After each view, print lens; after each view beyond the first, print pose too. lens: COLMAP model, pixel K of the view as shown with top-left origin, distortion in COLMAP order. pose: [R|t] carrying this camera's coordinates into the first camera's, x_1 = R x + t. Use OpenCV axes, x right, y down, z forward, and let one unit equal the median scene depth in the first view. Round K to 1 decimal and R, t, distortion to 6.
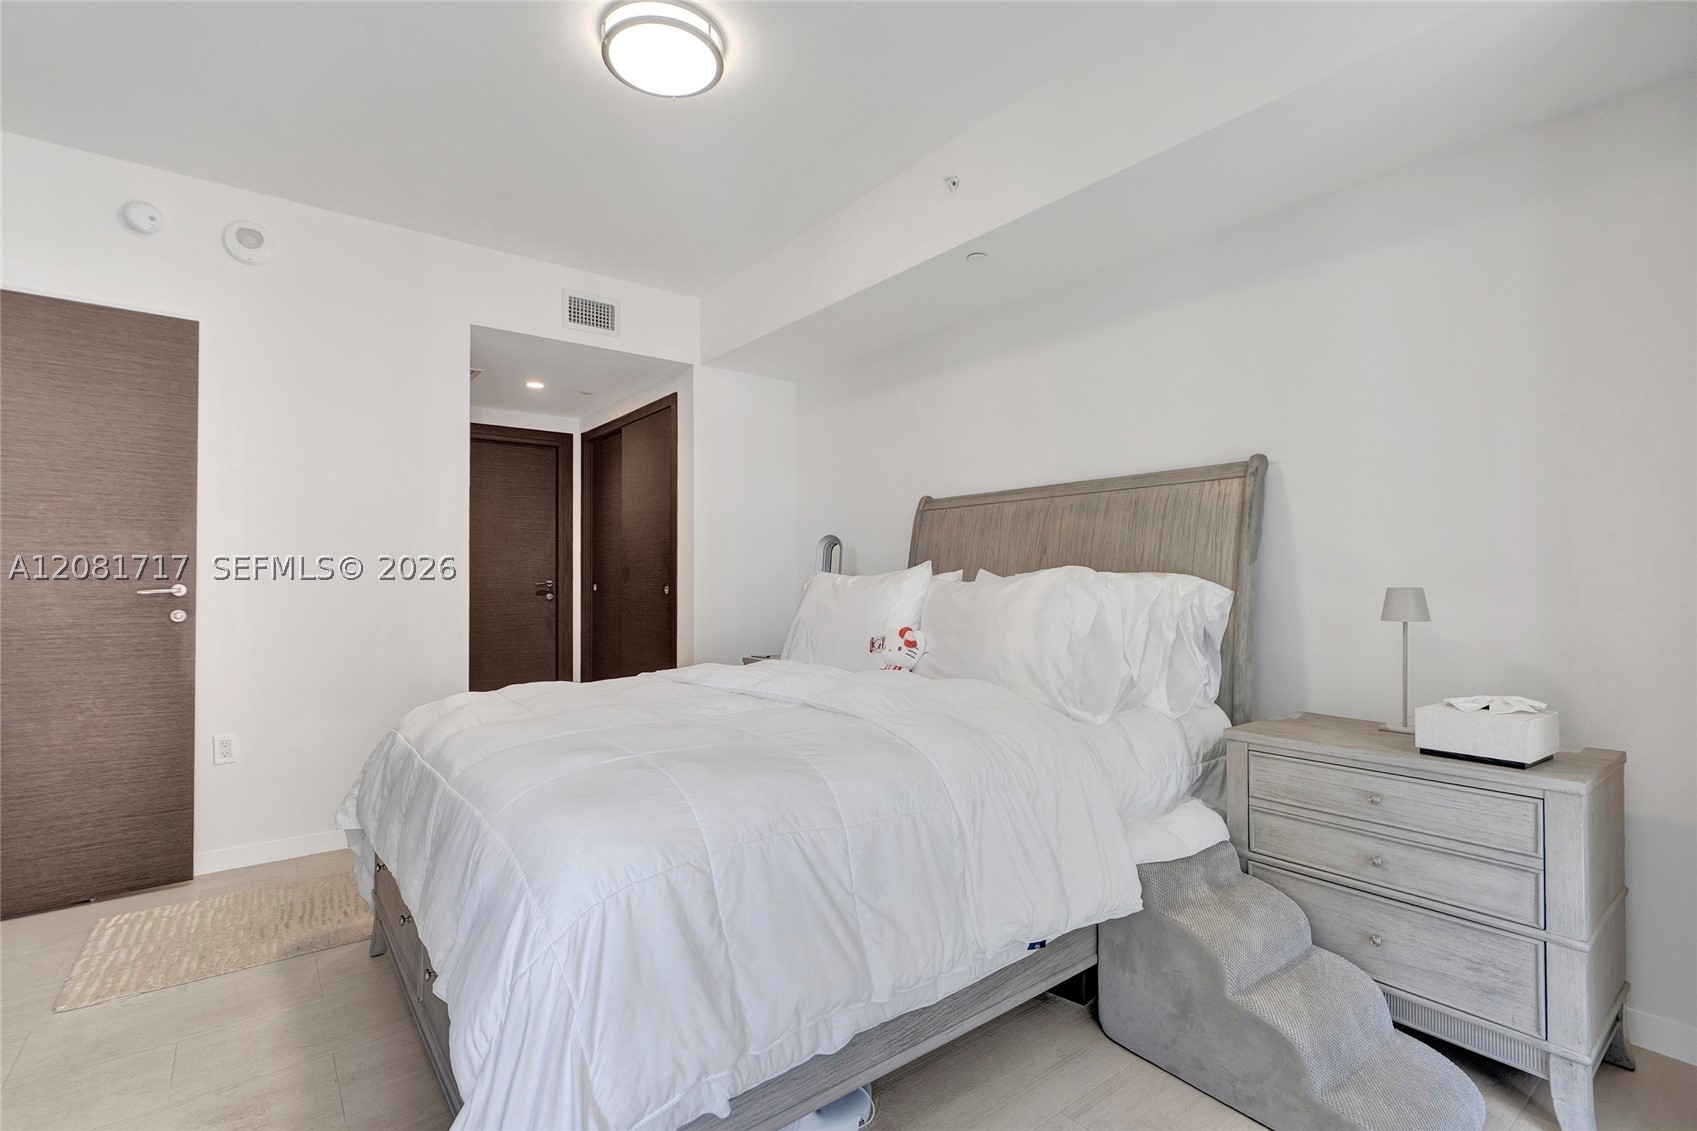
lens RADIAL K [[784.8, 0, 848.7], [0, 784.8, 578.2], [0, 0, 1]] dist [0.001428, 0.001258]
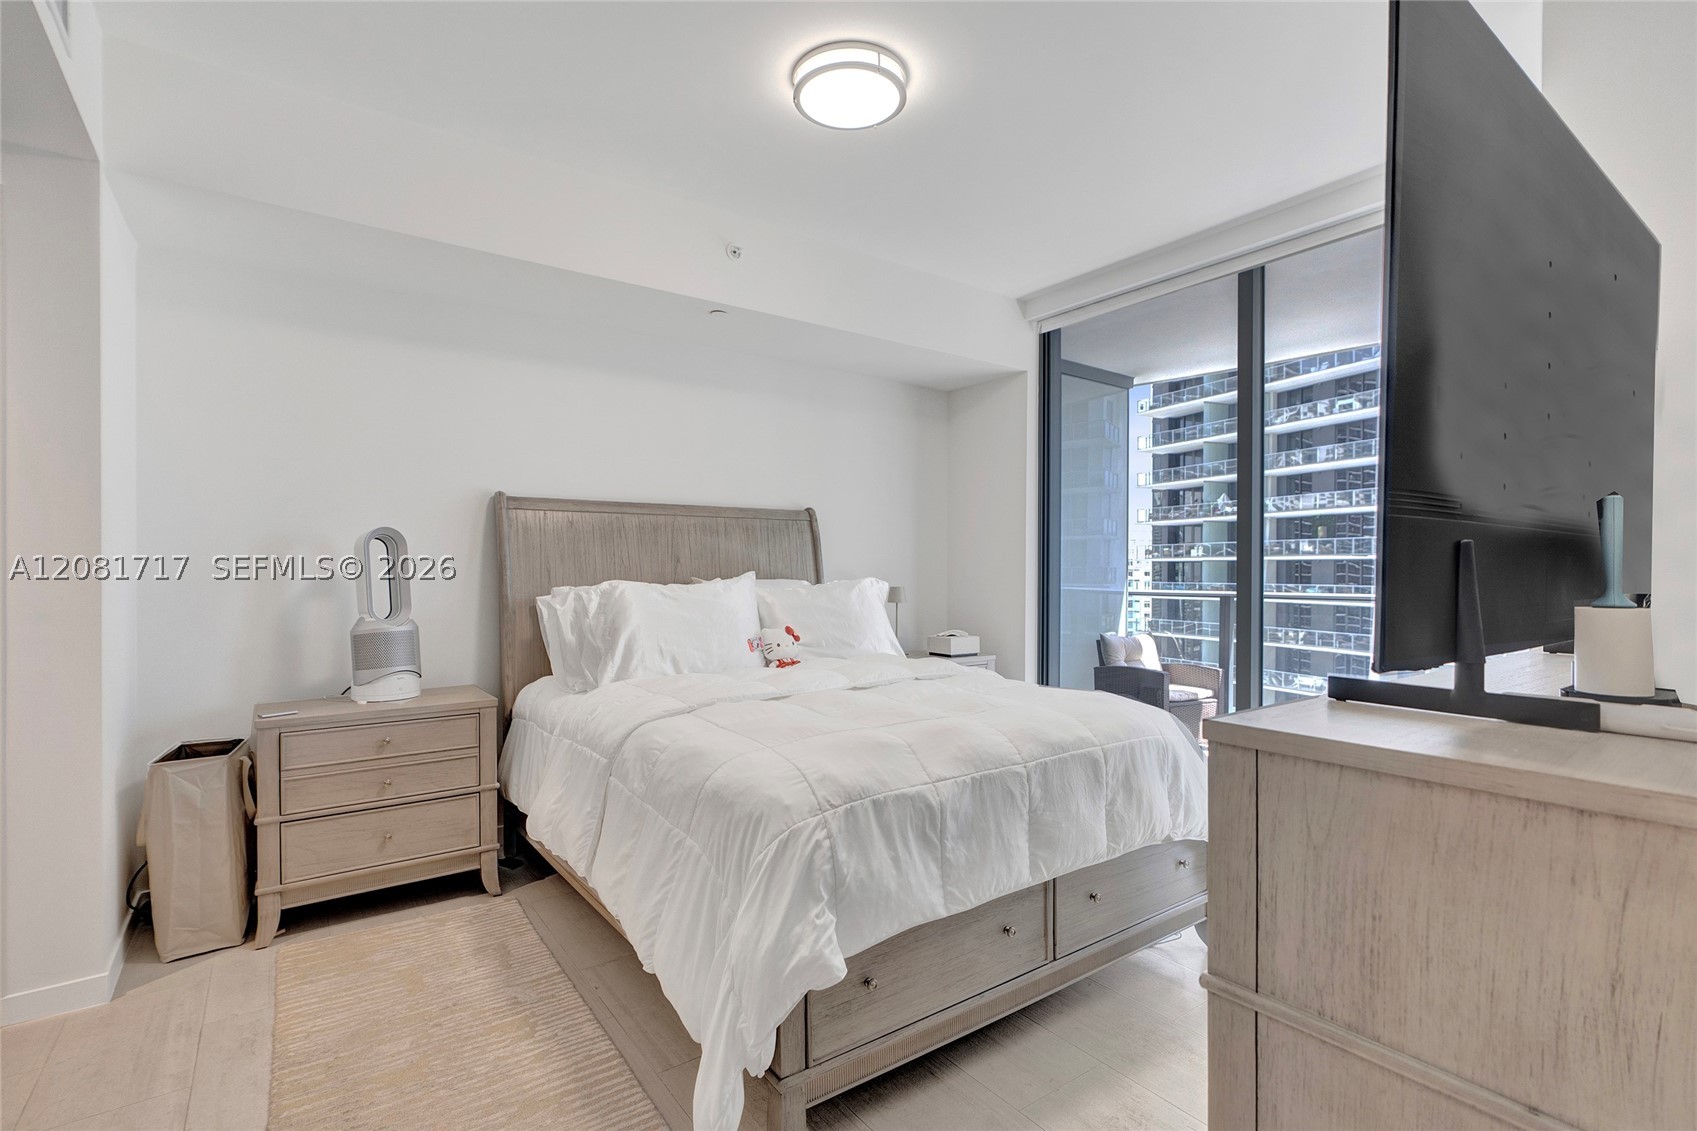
lens RADIAL K [[784.8, 0, 848.7], [0, 784.8, 578.2], [0, 0, 1]] dist [0.001428, 0.001258]
pose [[0.032785, -0.003497, 0.999456, -0.991282], [0.003670, 0.999988, 0.003379, -0.011808], [-0.999456, 0.003557, 0.032797, 0.749324]]
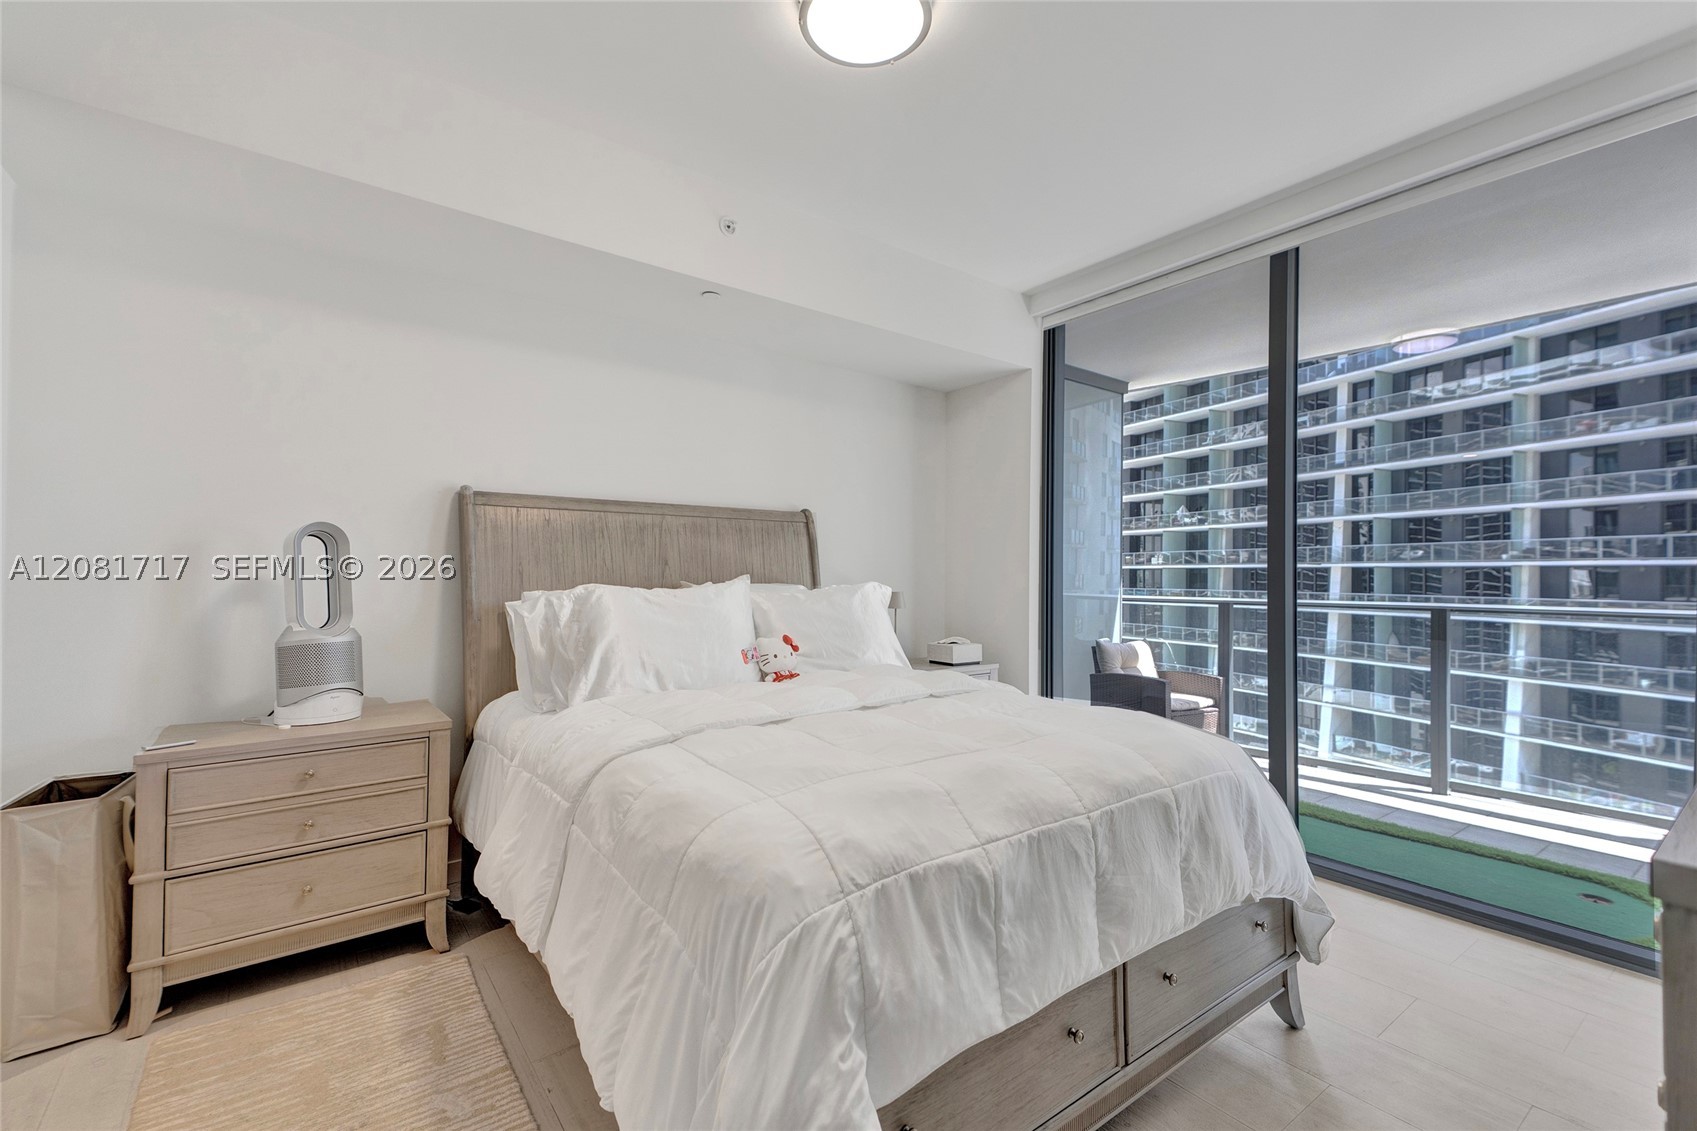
lens RADIAL K [[725.0, 0, 841.7], [0, 725.0, 563.7], [0, 0, 1]] dist [0.045550, -0.000090]
pose [[0.017929, 0.023724, 0.999558, -0.817737], [0.000208, 0.999718, -0.023731, -0.010170], [-0.999839, 0.000633, 0.017919, 0.783353]]
